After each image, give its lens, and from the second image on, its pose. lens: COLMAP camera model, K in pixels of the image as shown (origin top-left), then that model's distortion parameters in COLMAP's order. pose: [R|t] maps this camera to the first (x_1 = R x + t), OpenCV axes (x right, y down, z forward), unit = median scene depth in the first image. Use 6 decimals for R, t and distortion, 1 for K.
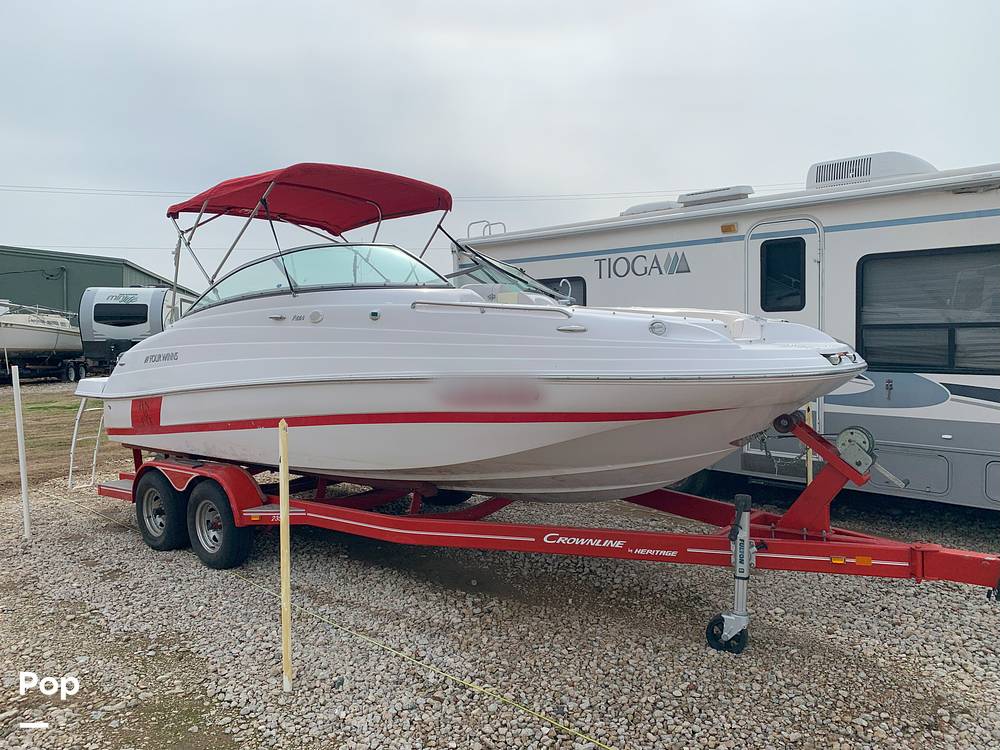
lens RADIAL K [[756.2, 0, 500.0], [0, 756.2, 375.0], [0, 0, 1]] dist [0.098337, -0.196741]
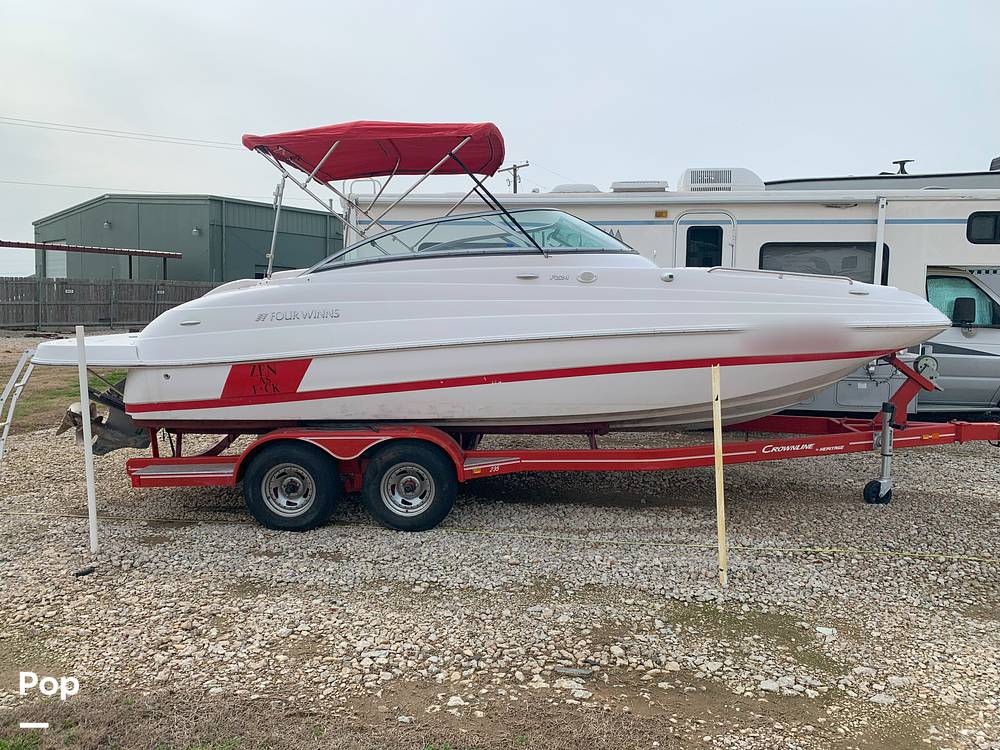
lens RADIAL K [[756.2, 0, 500.0], [0, 756.2, 375.0], [0, 0, 1]] dist [0.098337, -0.196741]
pose [[0.799415, -0.047435, 0.598903, -0.745605], [0.016846, 0.998256, 0.056578, 0.000482], [-0.600542, -0.035140, 0.798820, 0.142797]]
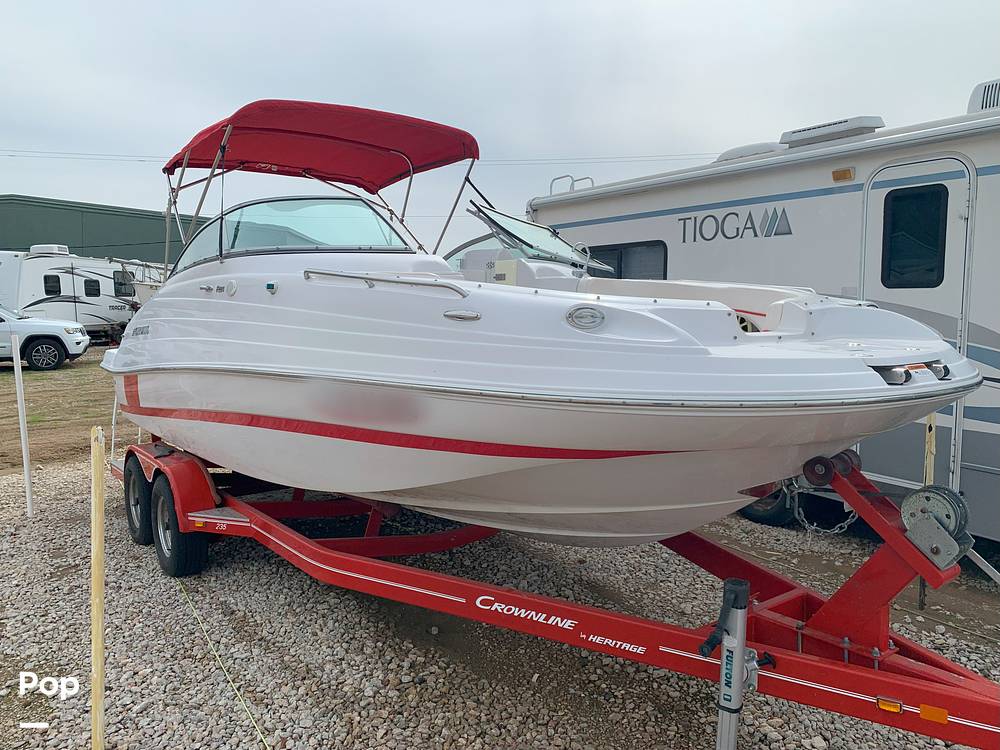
lens RADIAL K [[763.2, 0, 500.0], [0, 763.2, 375.0], [0, 0, 1]] dist [0.019006, -0.002144]
pose [[0.974989, 0.038801, -0.218841, 0.155887], [-0.029560, 0.998534, 0.045346, -0.022712], [0.220279, -0.037743, 0.974706, 0.204564]]
